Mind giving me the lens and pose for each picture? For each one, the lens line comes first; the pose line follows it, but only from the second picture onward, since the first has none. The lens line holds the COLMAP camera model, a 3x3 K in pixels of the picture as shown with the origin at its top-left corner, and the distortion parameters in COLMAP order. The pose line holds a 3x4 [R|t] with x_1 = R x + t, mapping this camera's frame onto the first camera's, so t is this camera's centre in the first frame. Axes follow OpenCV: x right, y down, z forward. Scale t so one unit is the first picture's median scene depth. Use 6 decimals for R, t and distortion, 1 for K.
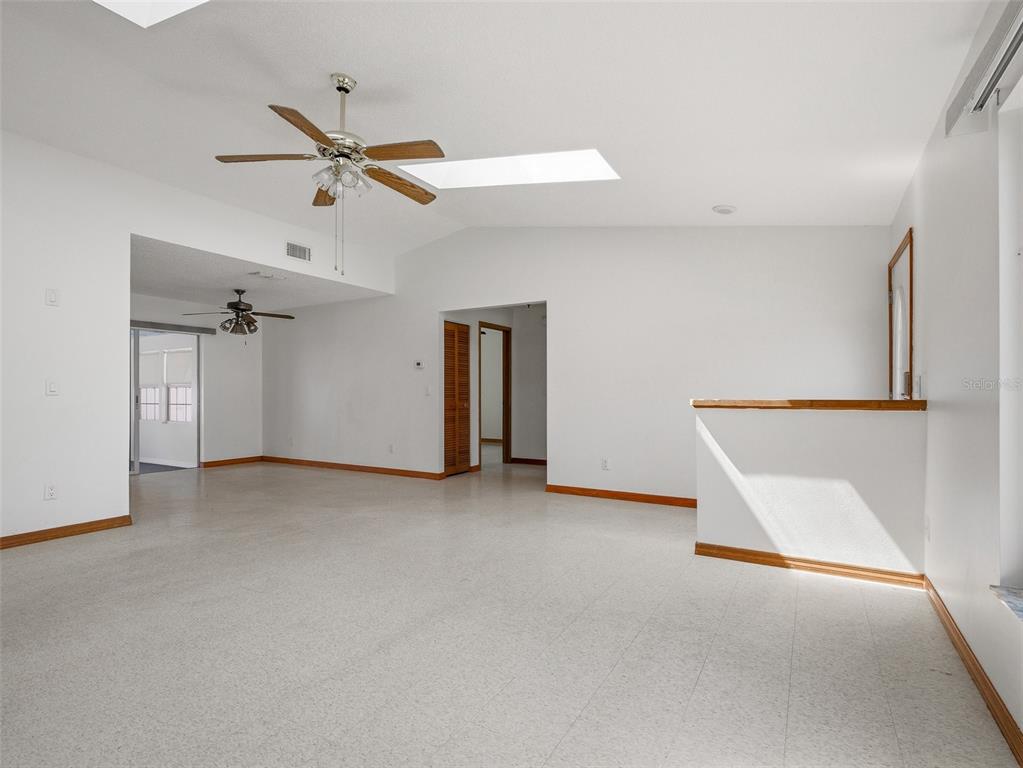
lens RADIAL K [[502.2, 0, 513.5], [0, 502.2, 390.5], [0, 0, 1]] dist [-0.006681, -0.001175]
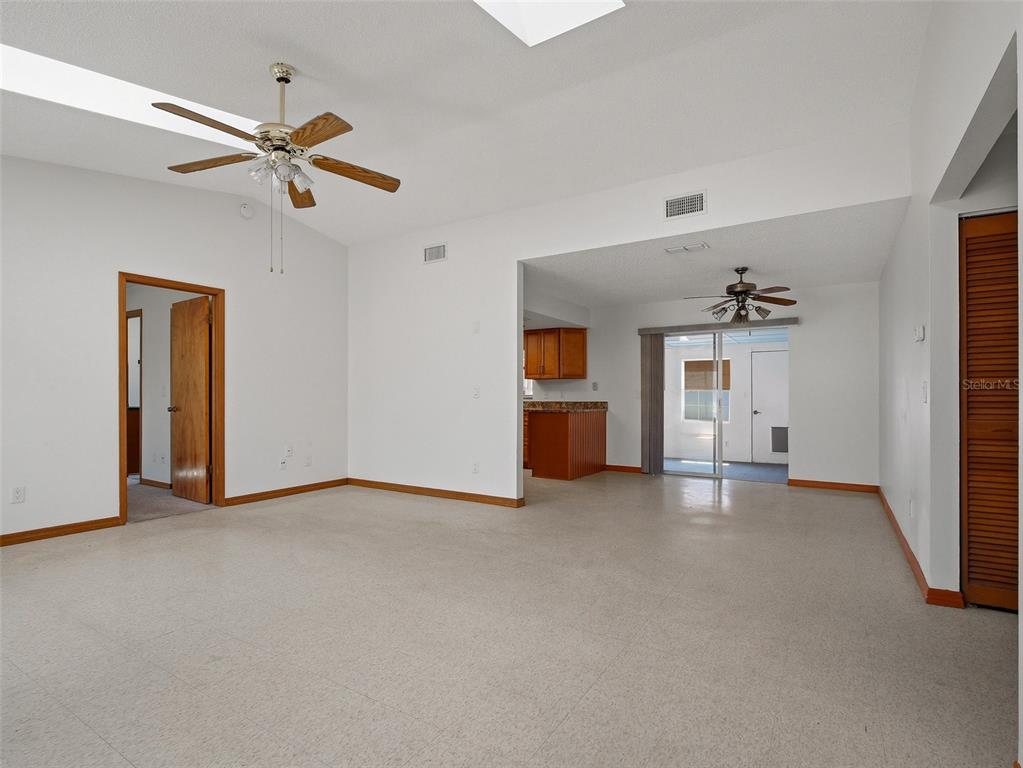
lens RADIAL K [[514.4, 0, 517.3], [0, 514.4, 393.8], [0, 0, 1]] dist [-0.001560, 0.000004]
pose [[-0.008887, -0.003510, -0.999954, 0.277472], [0.003380, 0.999988, -0.003540, 0.002457], [0.999955, -0.003412, -0.008875, 0.630783]]
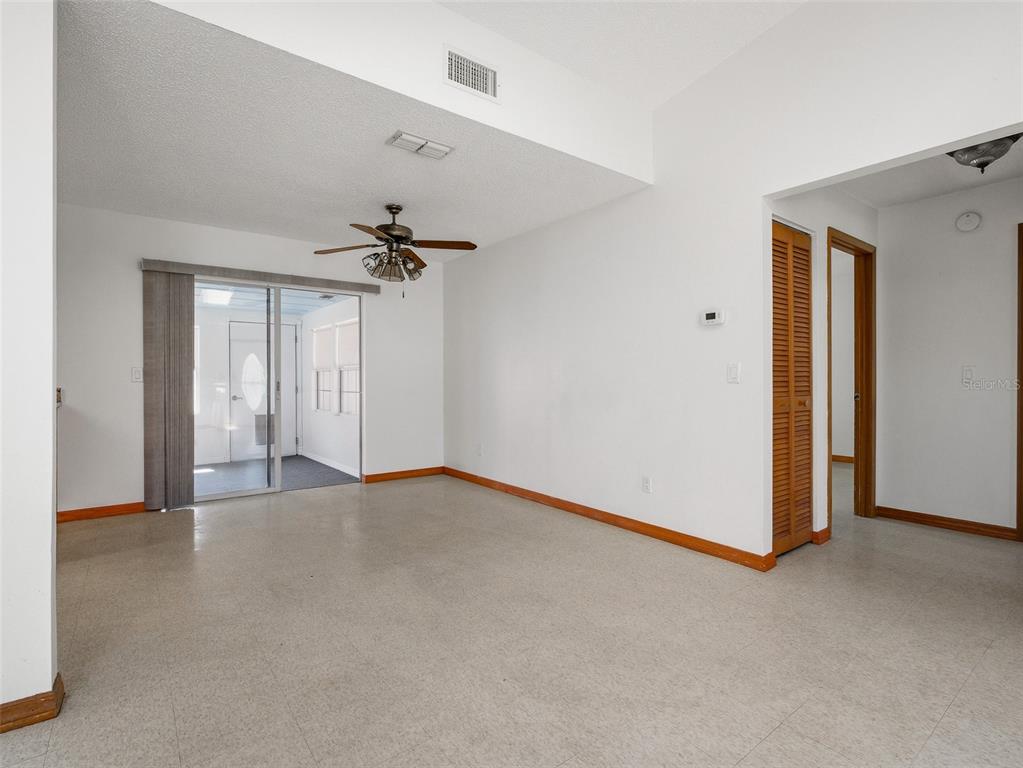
lens RADIAL K [[502.2, 0, 518.6], [0, 502.2, 375.7], [0, 0, 1]] dist [-0.006681, -0.001175]
pose [[0.929815, -0.001085, -0.368025, -0.180177], [0.001098, 0.999999, -0.000175, 0.003427], [0.368025, -0.000242, 0.929816, 0.481835]]
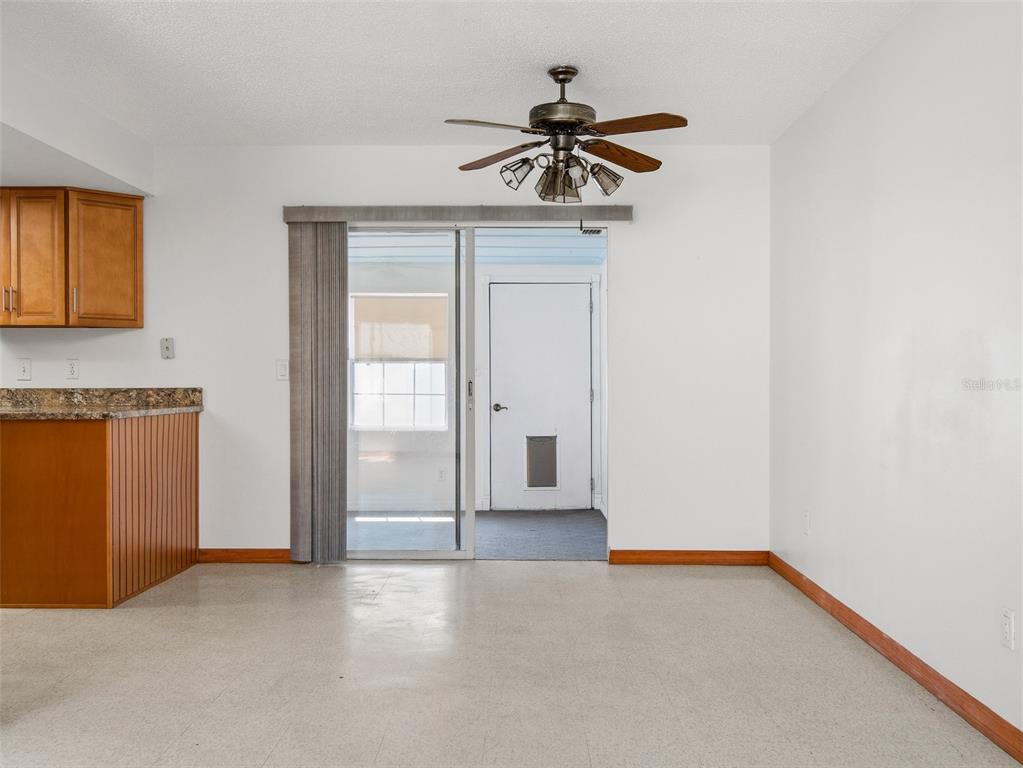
lens RADIAL K [[1009.6, 0, 516.3], [0, 1009.6, 385.5], [0, 0, 1]] dist [0.014254, 0.000000]
pose [[0.506739, 0.009663, -0.862045, 0.028244], [0.003034, 0.999911, 0.012992, 0.004093], [0.862094, -0.009198, 0.506665, 0.609699]]
